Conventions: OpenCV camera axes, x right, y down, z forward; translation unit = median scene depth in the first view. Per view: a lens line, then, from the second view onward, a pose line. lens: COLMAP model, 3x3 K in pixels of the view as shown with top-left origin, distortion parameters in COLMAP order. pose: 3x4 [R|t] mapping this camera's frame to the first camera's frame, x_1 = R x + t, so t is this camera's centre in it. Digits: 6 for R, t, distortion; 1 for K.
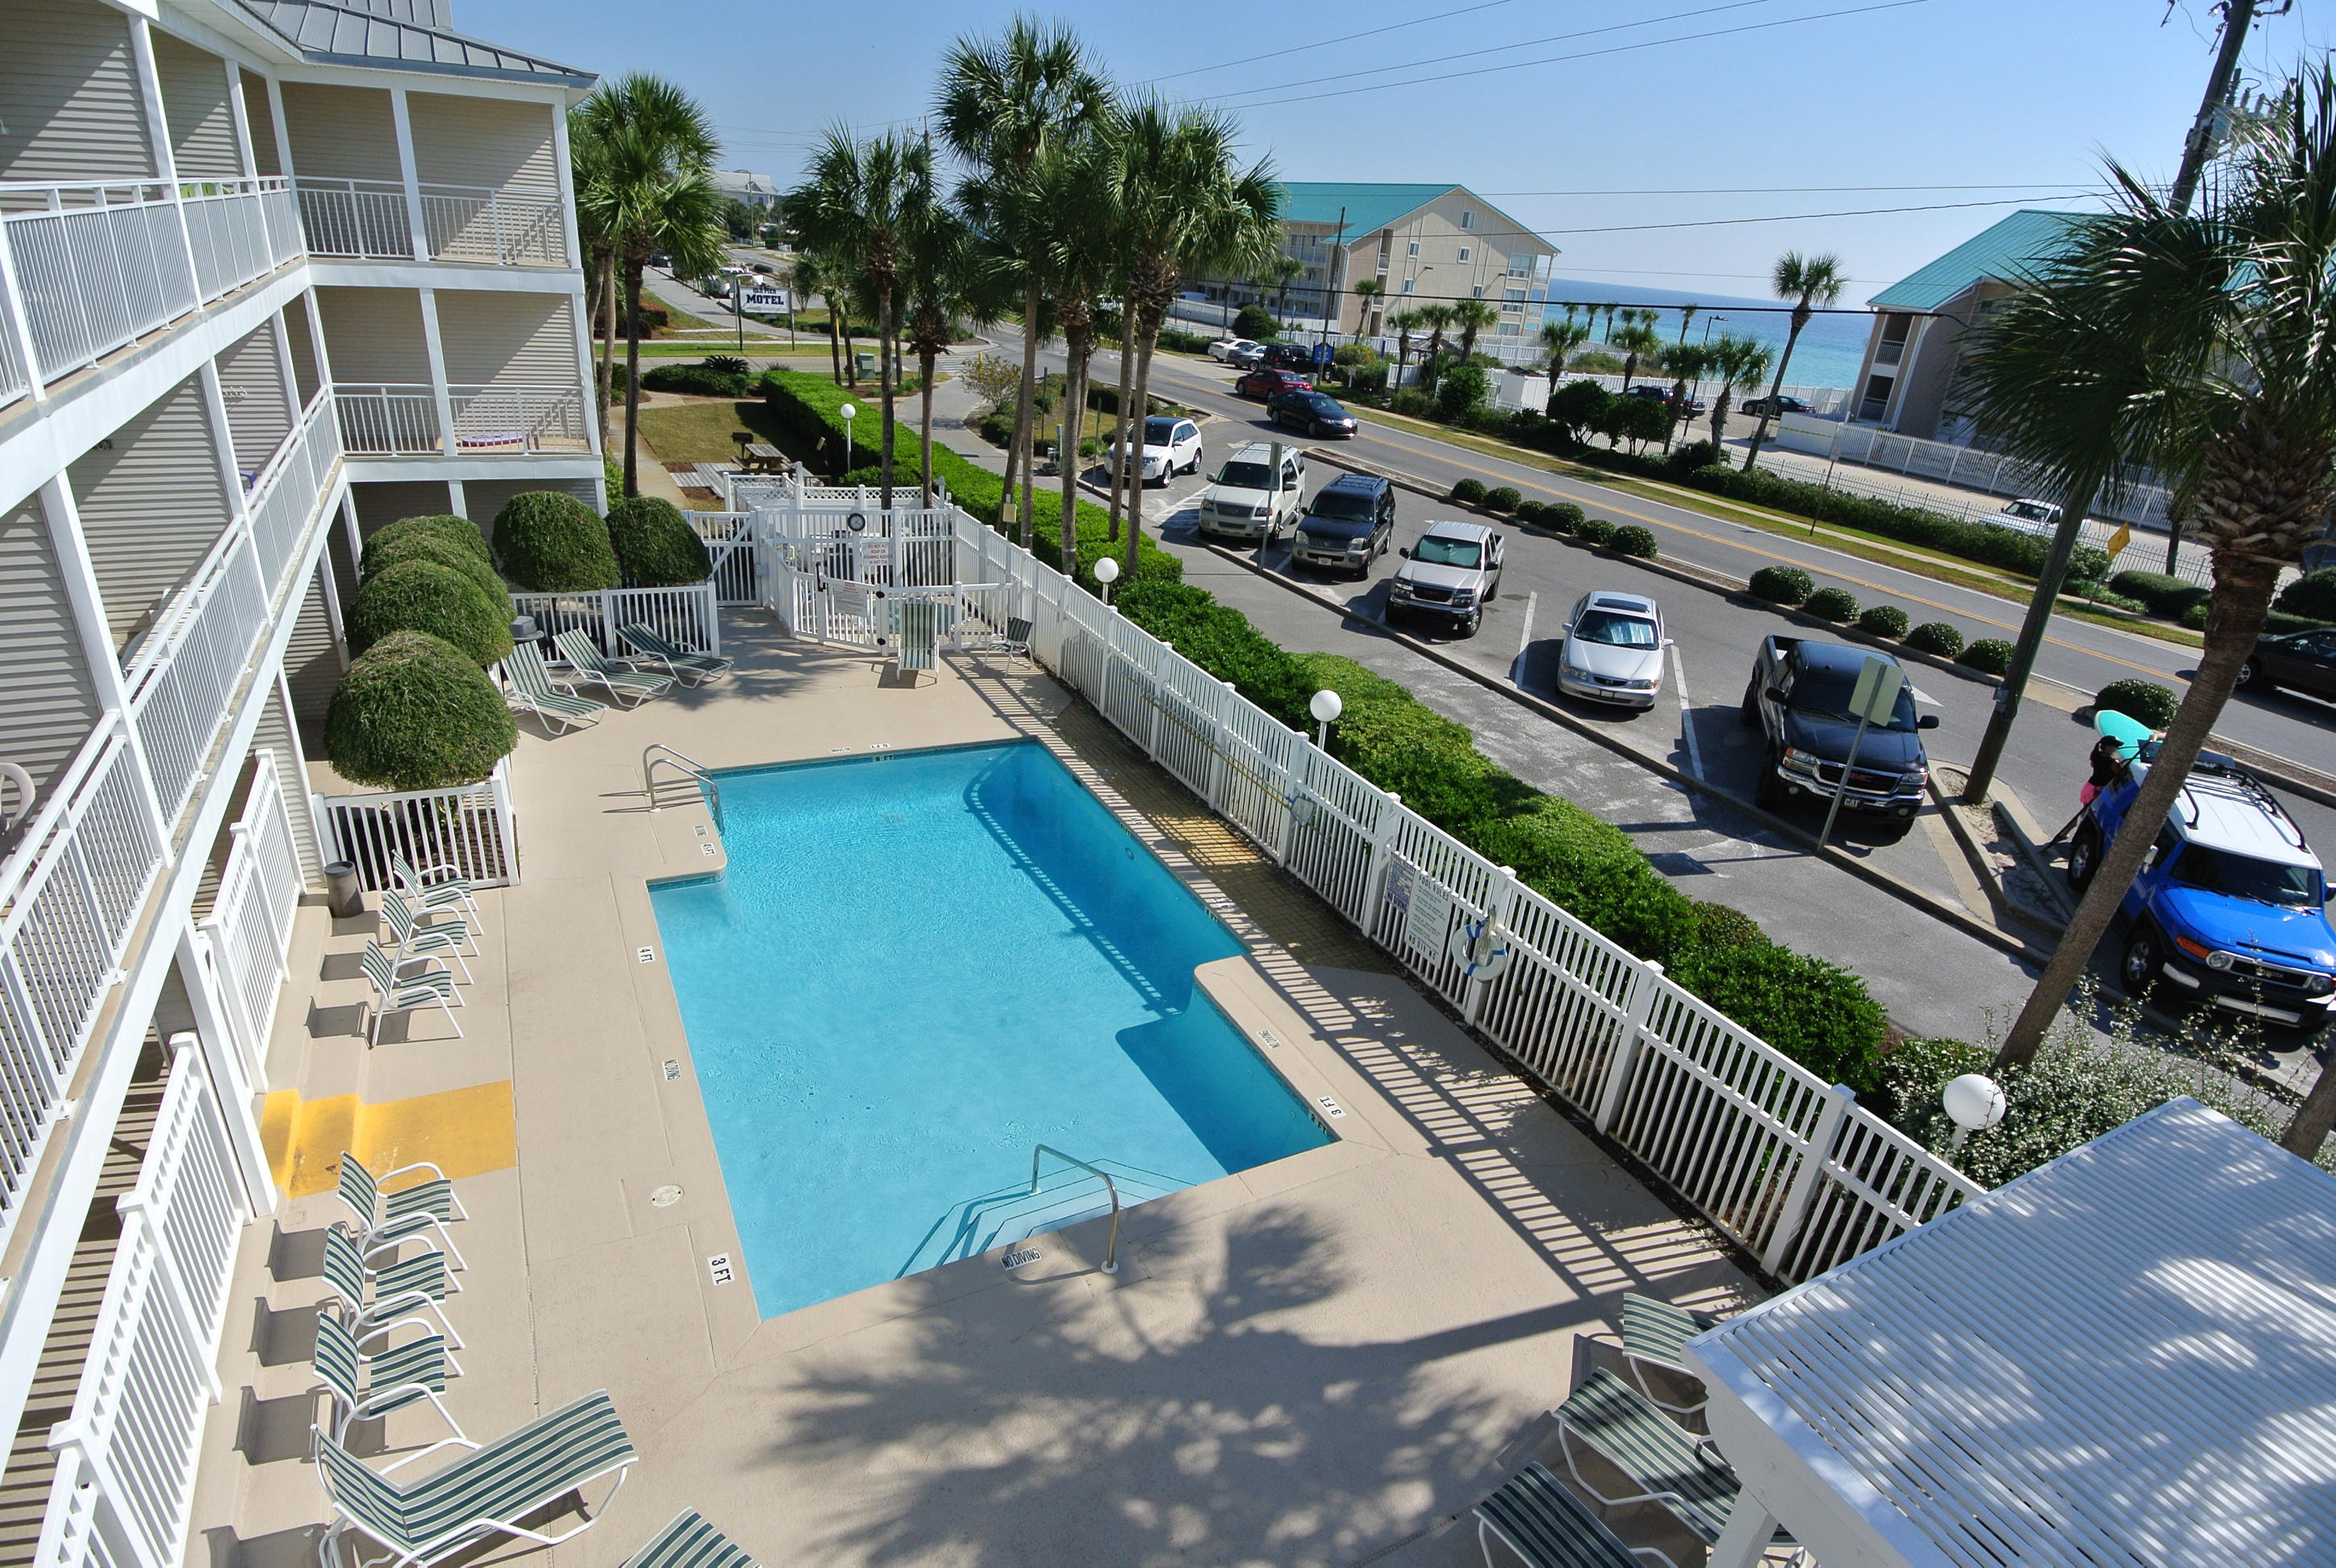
lens RADIAL K [[1216.9, 0, 1182.4], [0, 1216.9, 802.8], [0, 0, 1]] dist [-0.017998, -0.009154]
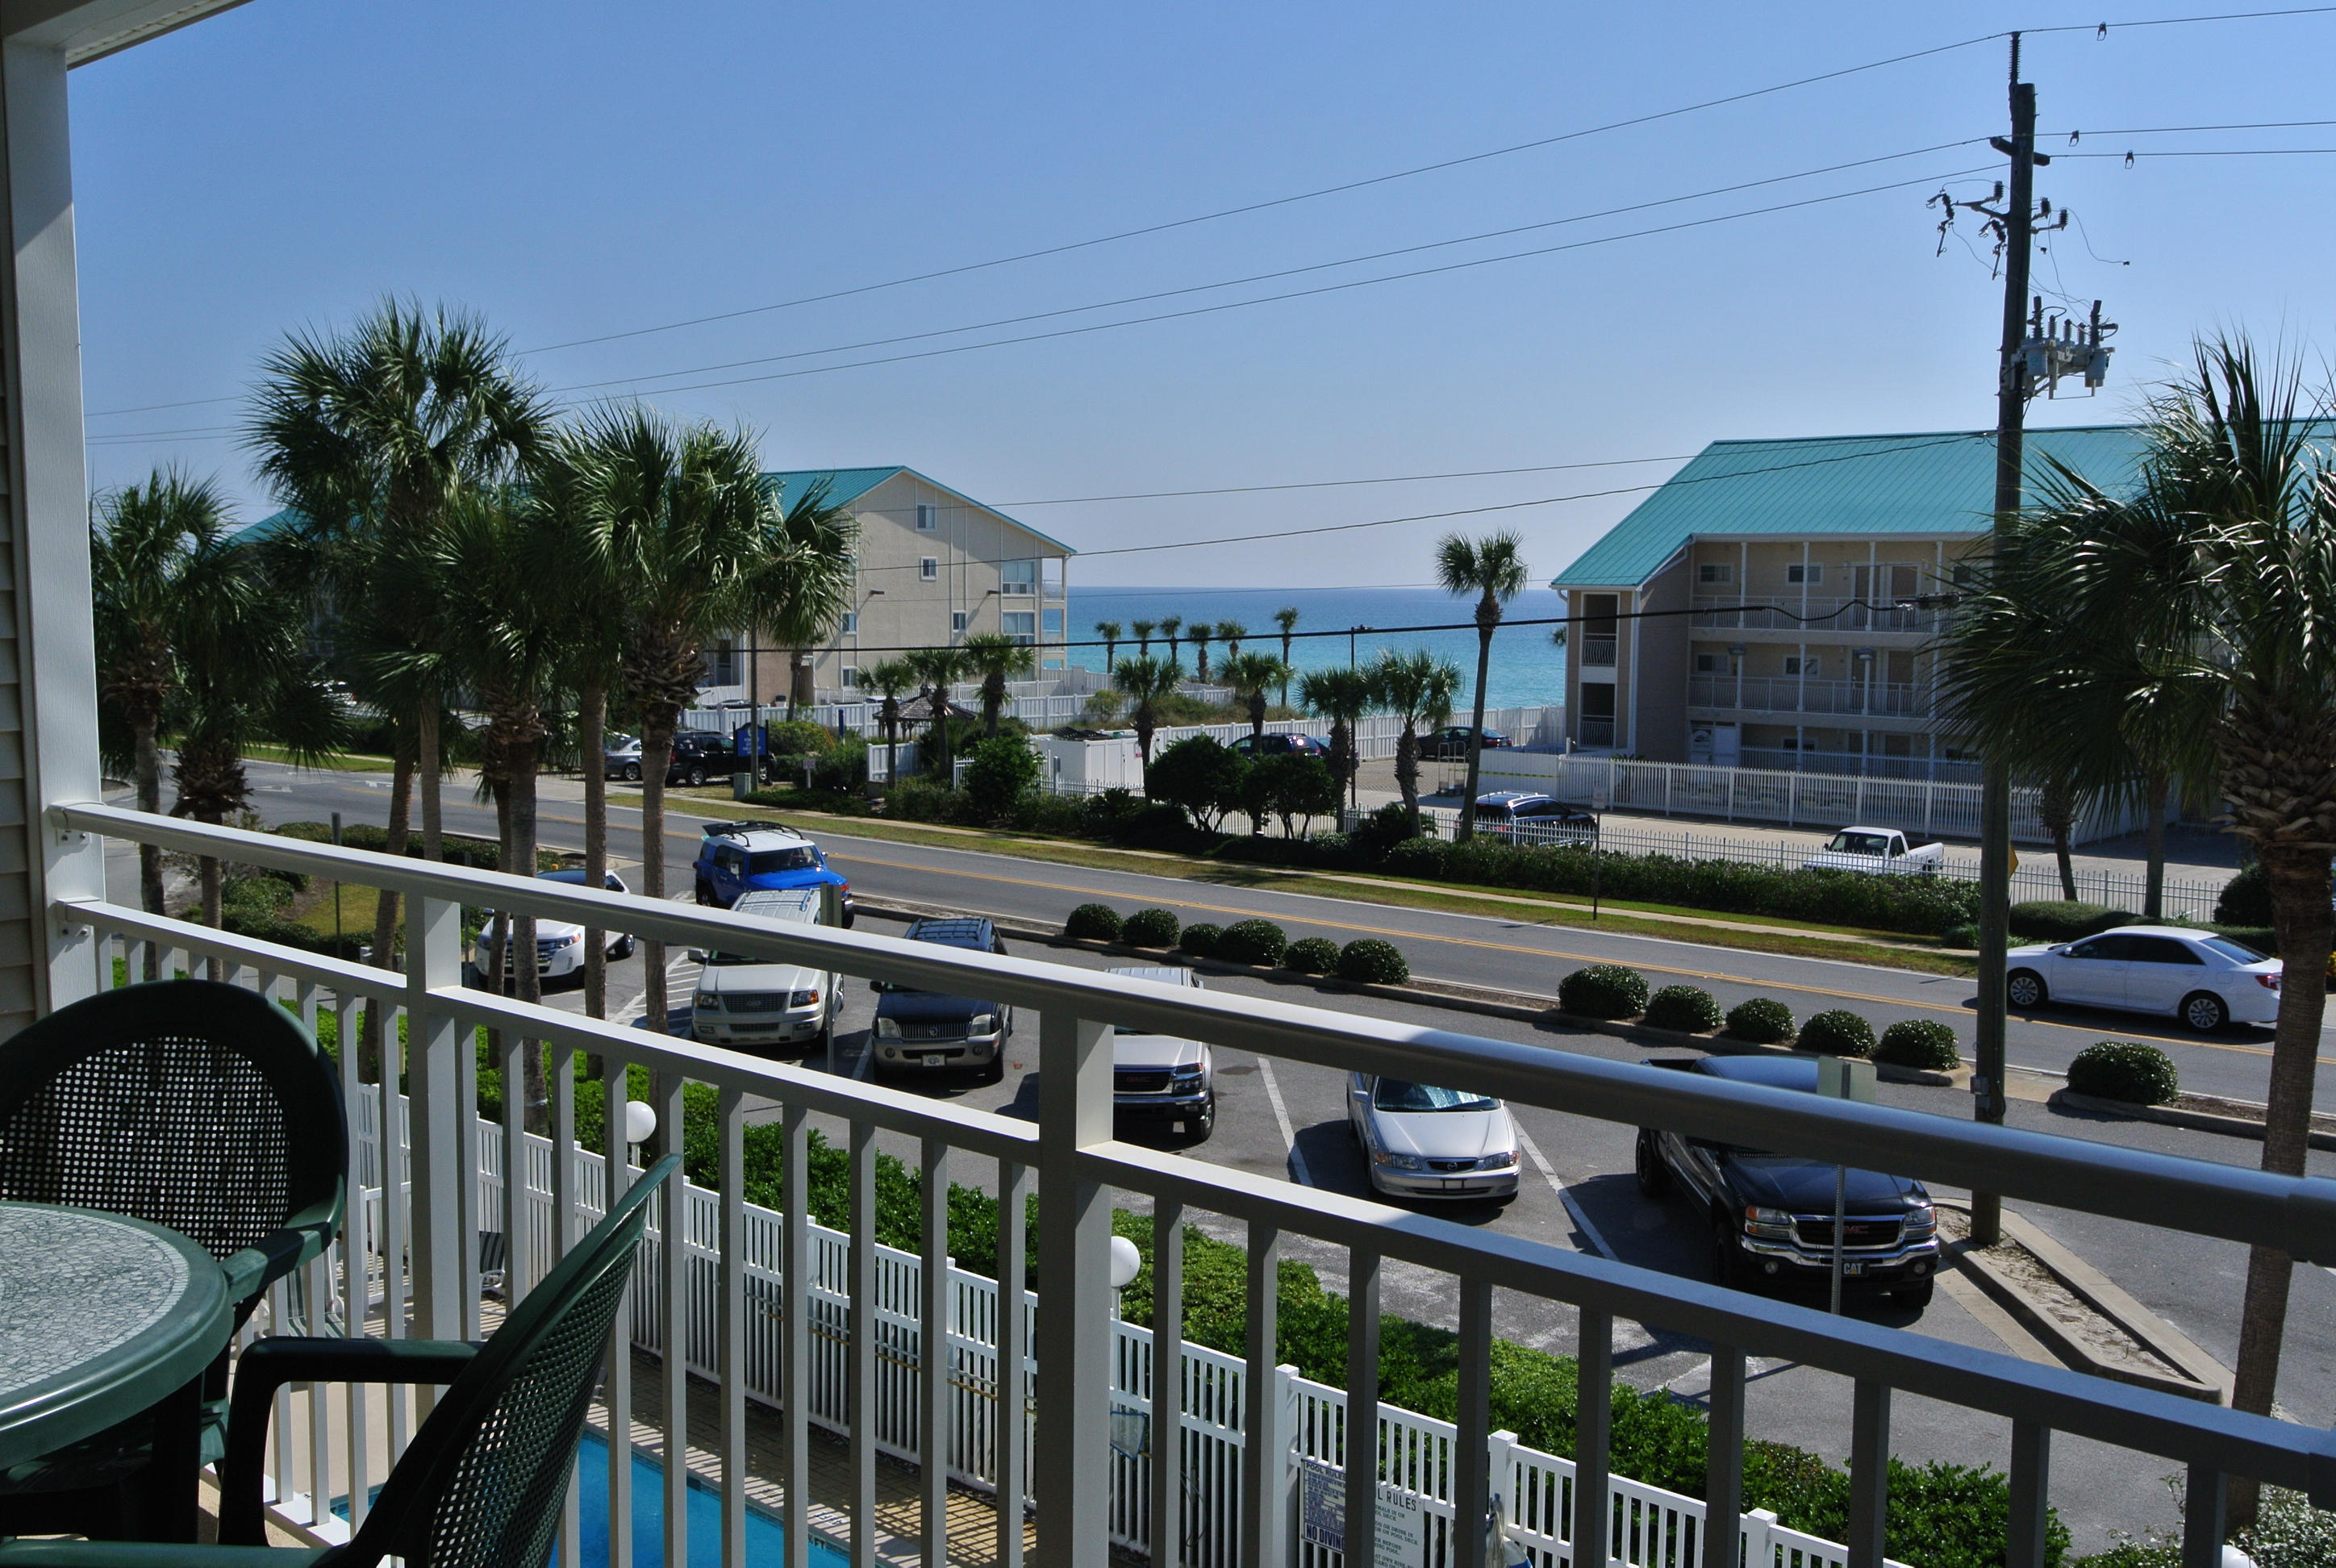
lens RADIAL K [[2181.5, 0, 1162.0], [0, 2181.5, 794.8], [0, 0, 1]] dist [-0.004699, 0.000000]
pose [[0.943418, -0.109645, 0.312955, -0.089920], [0.203582, 0.936472, -0.285611, 0.010836], [-0.261758, 0.333163, 0.905806, -0.057234]]
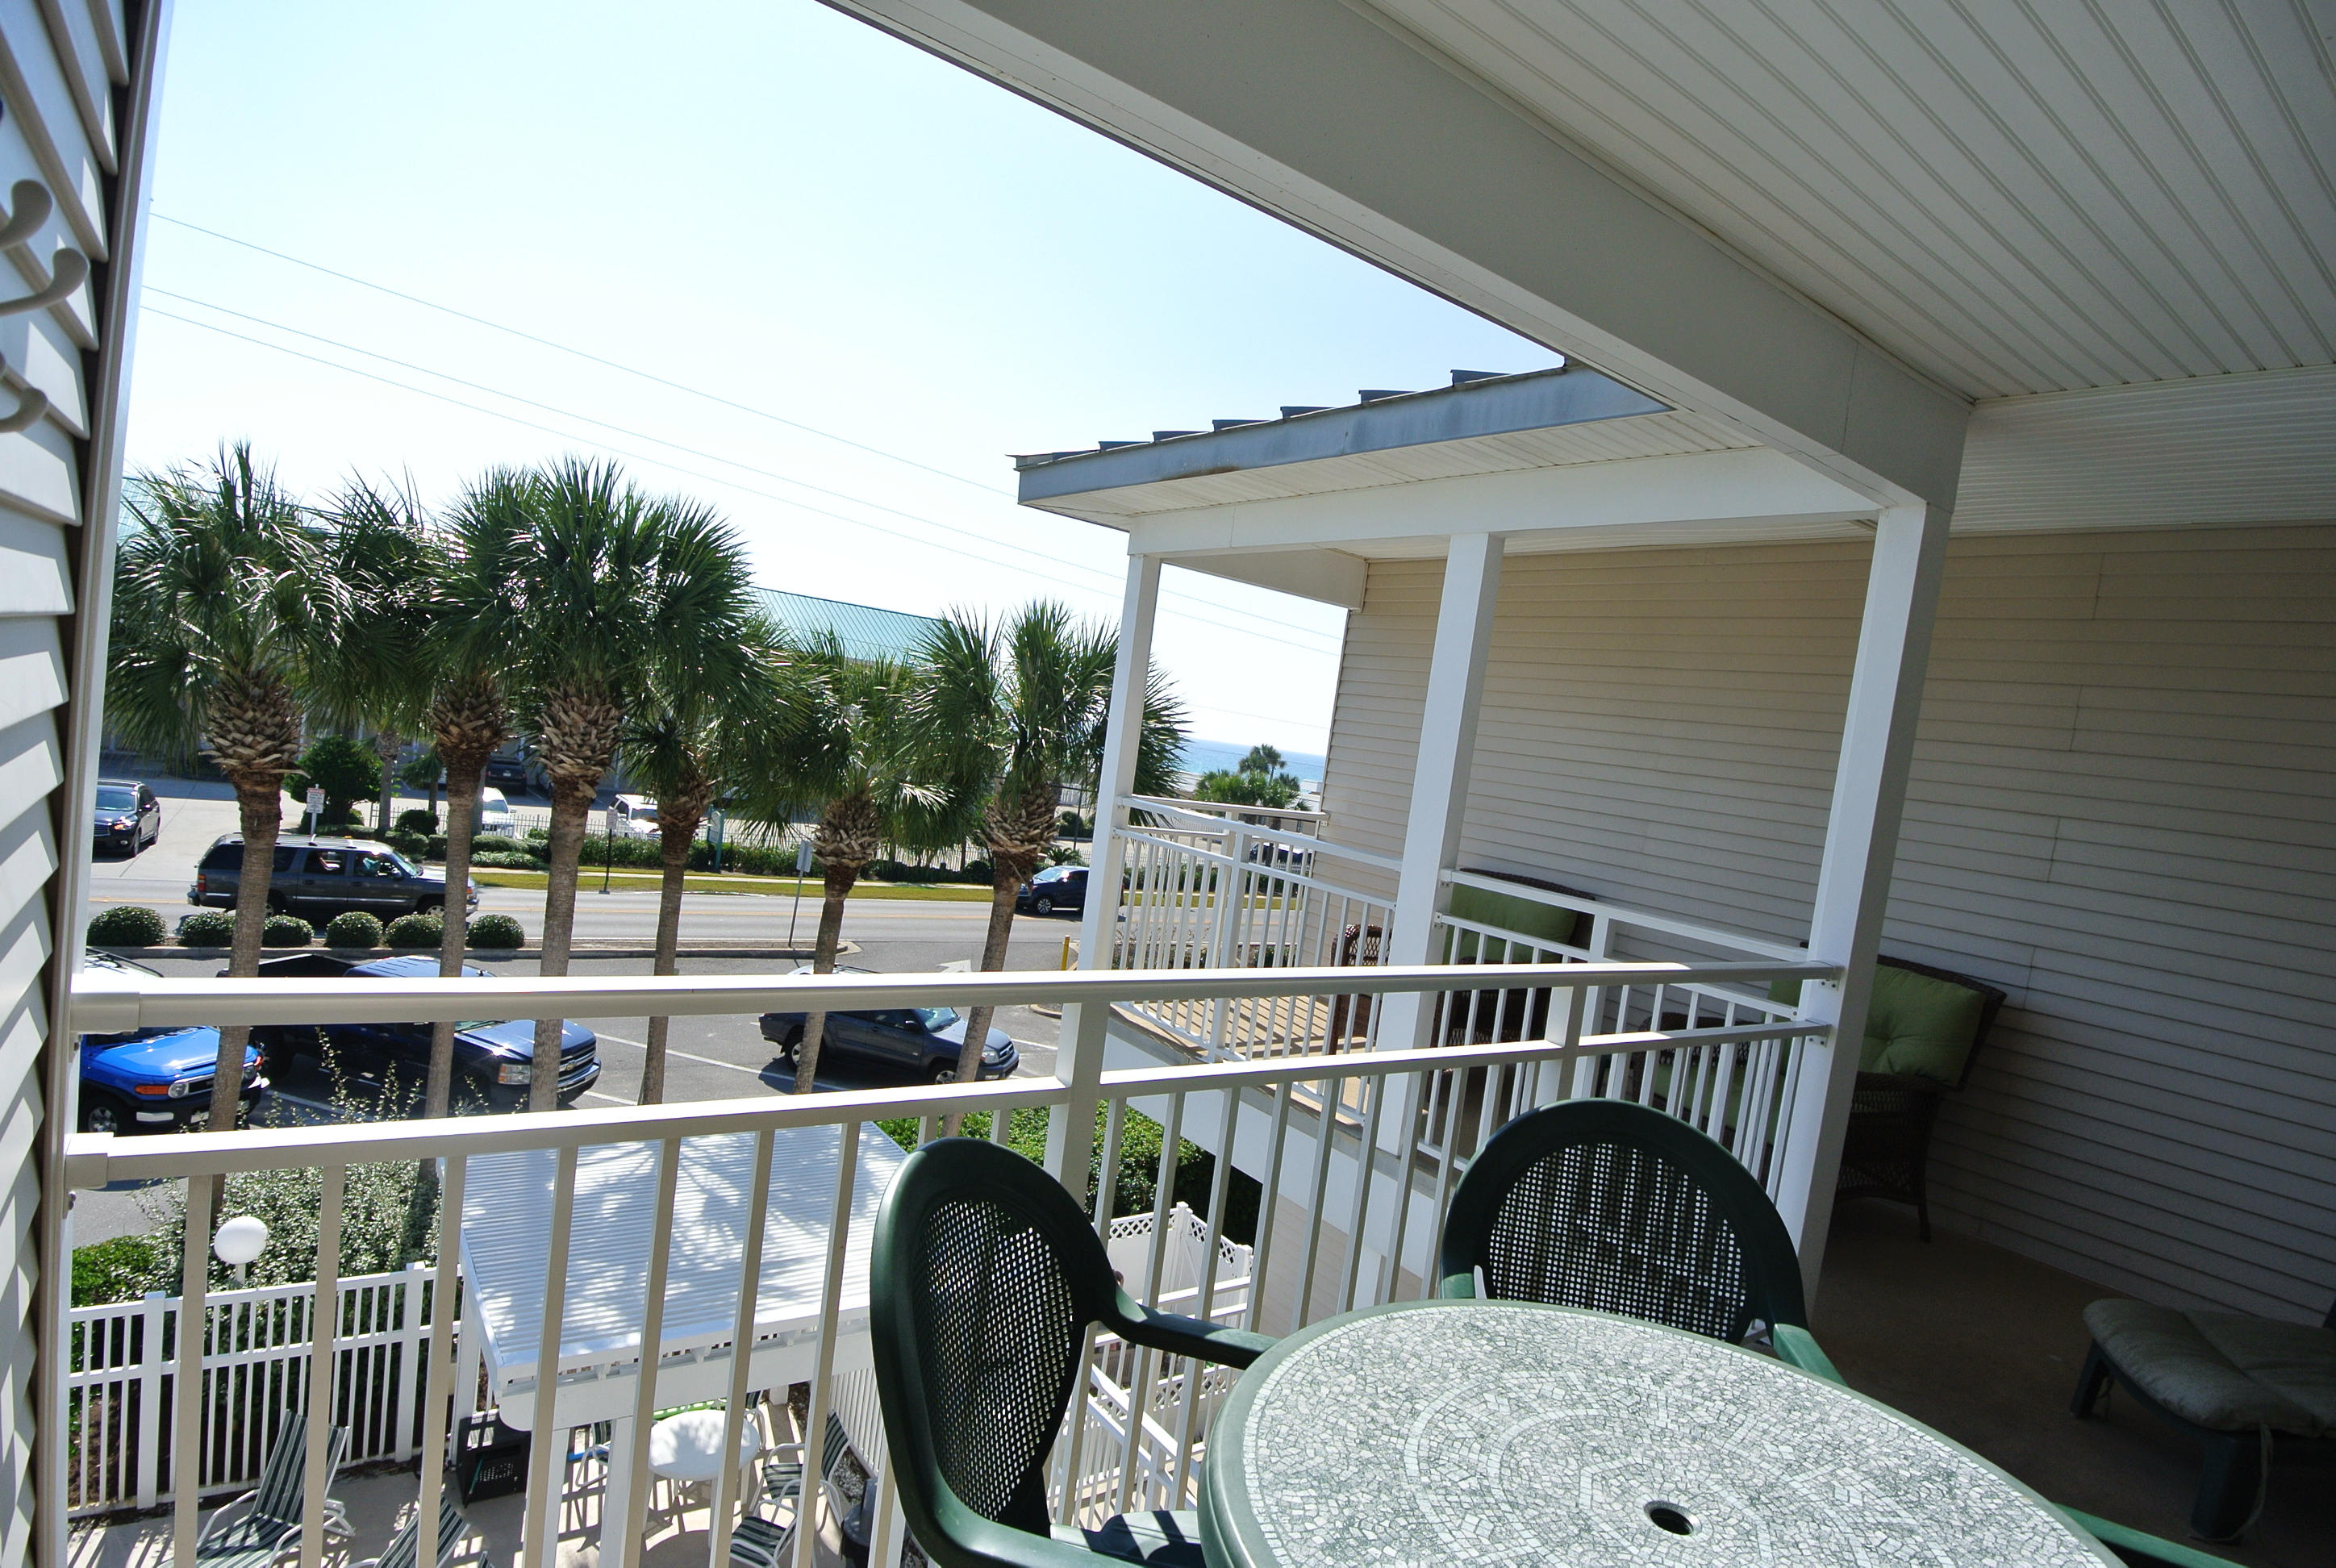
lens RADIAL K [[1216.9, 0, 1171.1], [0, 1216.9, 796.4], [0, 0, 1]] dist [-0.017998, -0.009154]
pose [[-0.126631, -0.156259, 0.979565, -0.141378], [0.282518, 0.940934, 0.186618, -0.031983], [-0.950867, 0.300377, -0.075005, 0.023518]]
